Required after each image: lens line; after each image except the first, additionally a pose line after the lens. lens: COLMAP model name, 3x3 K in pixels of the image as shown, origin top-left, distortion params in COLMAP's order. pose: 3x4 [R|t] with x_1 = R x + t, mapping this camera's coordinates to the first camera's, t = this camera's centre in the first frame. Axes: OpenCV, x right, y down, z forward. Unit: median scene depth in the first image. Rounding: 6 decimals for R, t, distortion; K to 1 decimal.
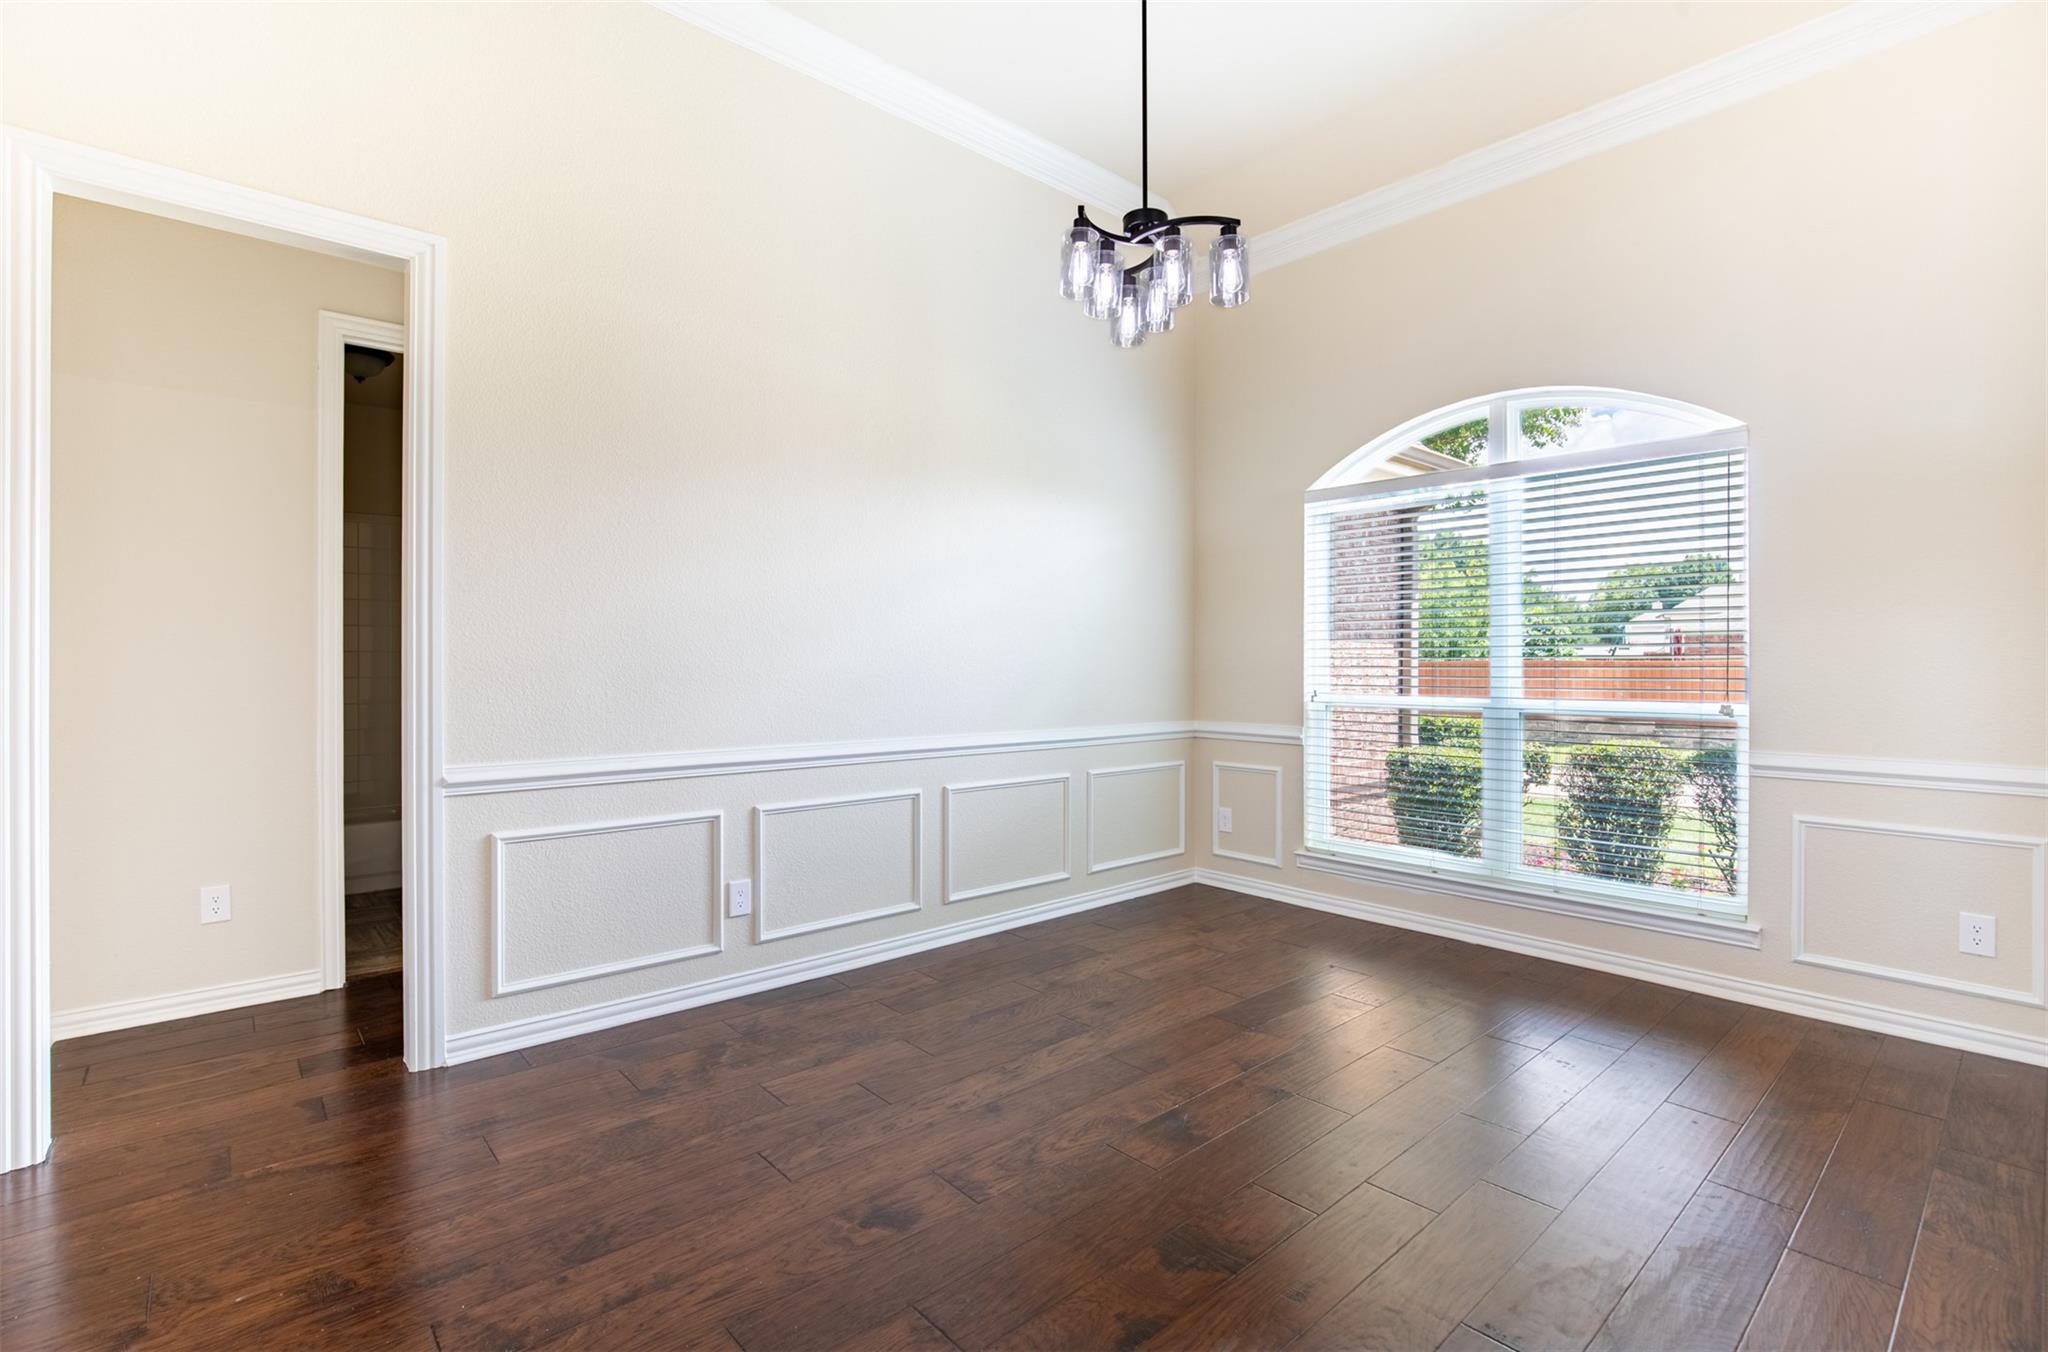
lens RADIAL K [[932.3, 0, 1024.0], [0, 932.3, 676.0], [0, 0, 1]] dist [-0.001413, -0.000144]
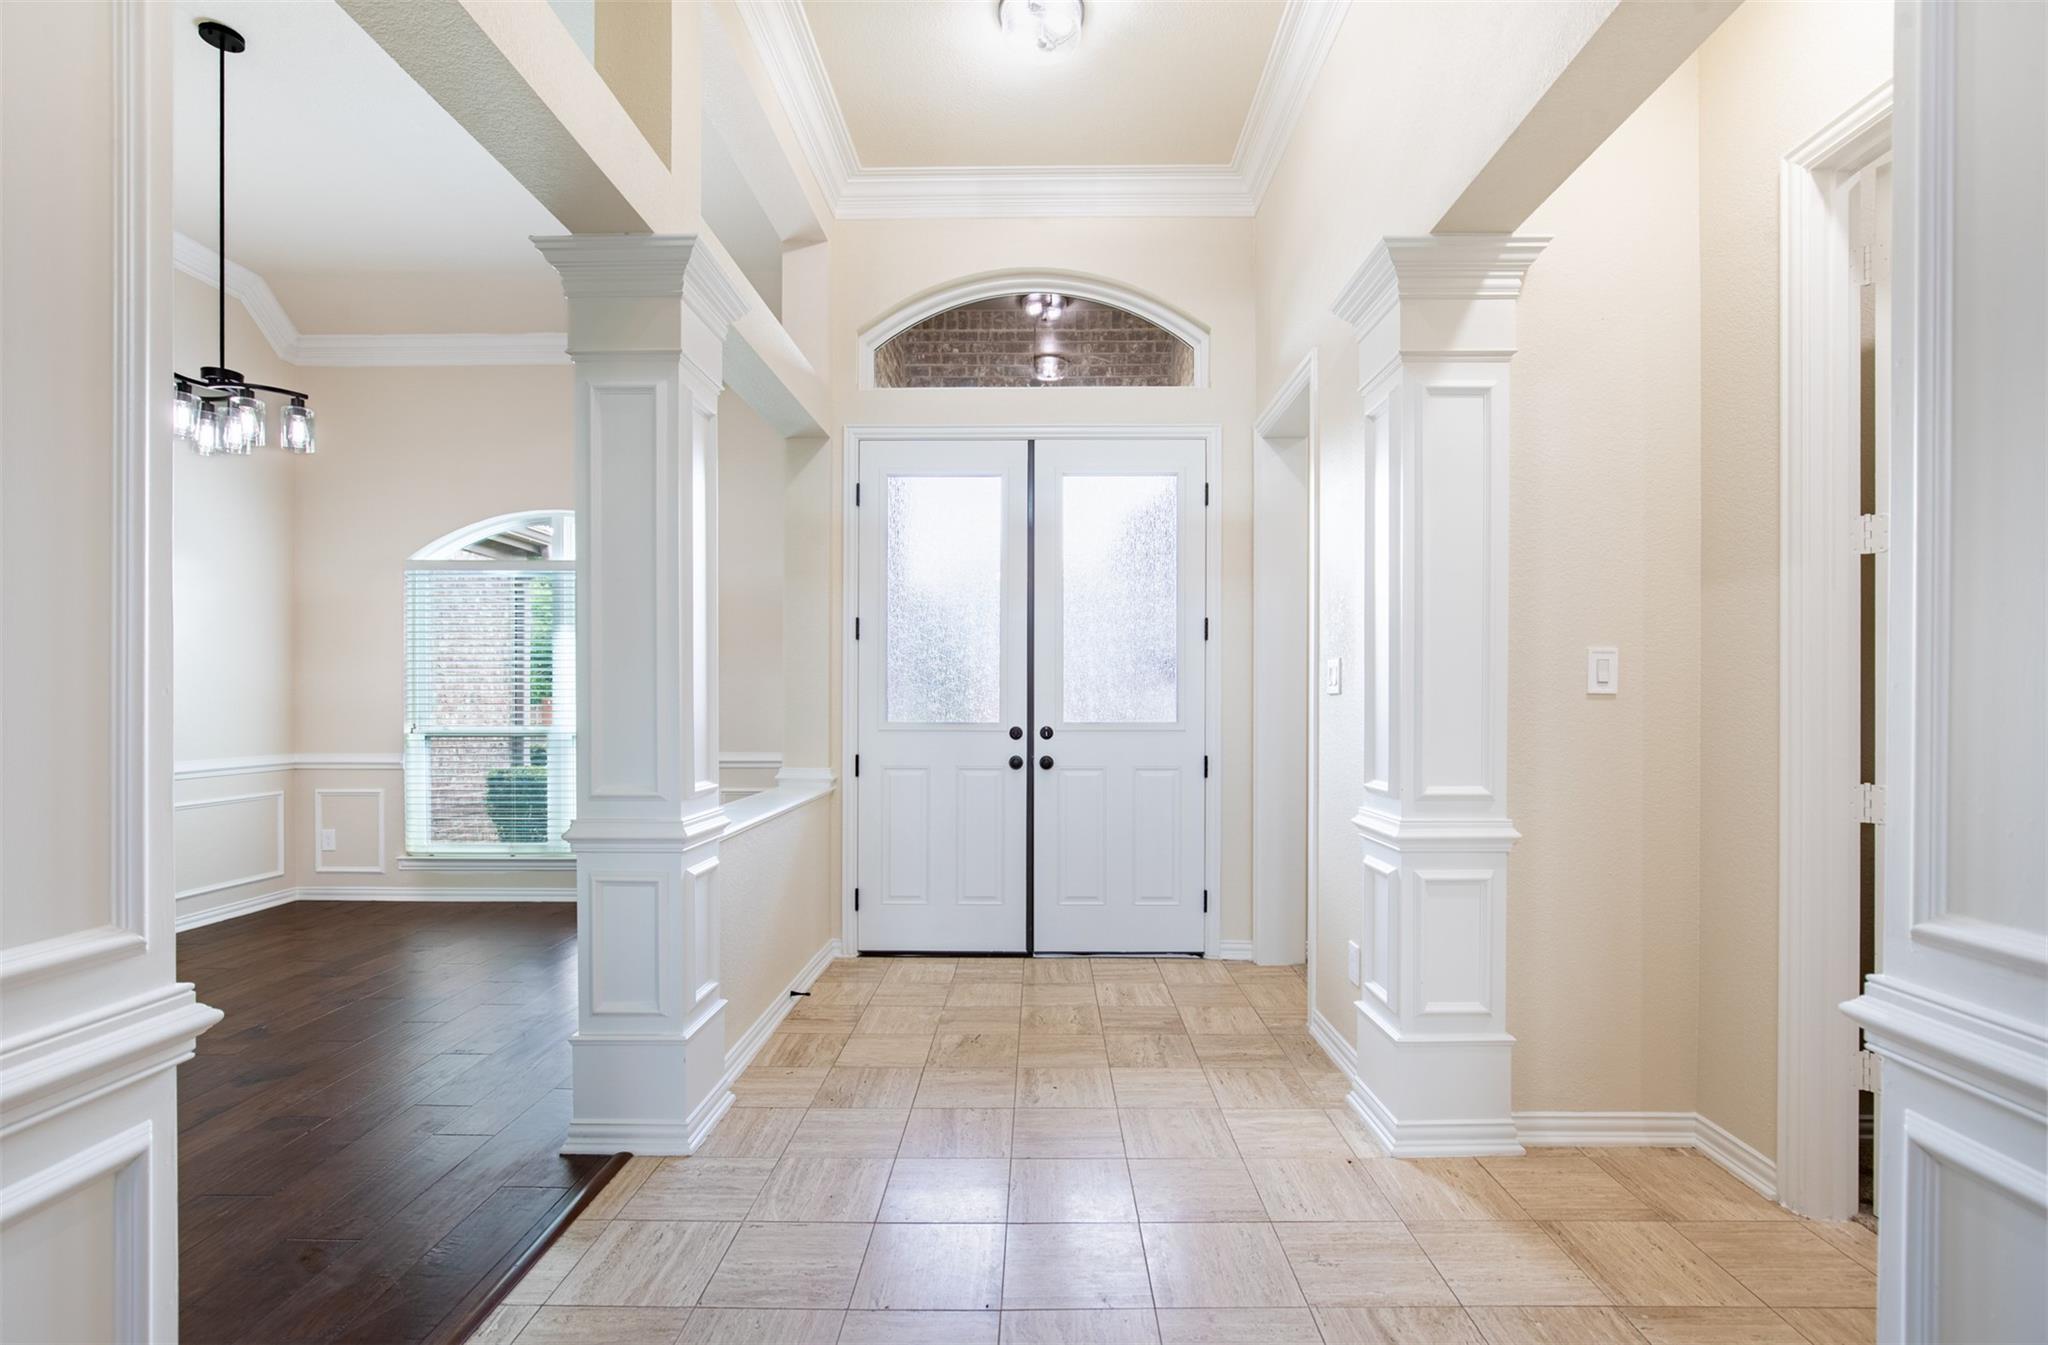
lens RADIAL K [[927.1, 0, 1028.2], [0, 927.1, 700.7], [0, 0, 1]] dist [-0.003256, -0.000530]
pose [[0.679210, -0.004461, 0.733930, -0.035337], [0.011901, 0.999917, -0.004936, 0.000719], [-0.733847, 0.012087, 0.679207, -0.438311]]
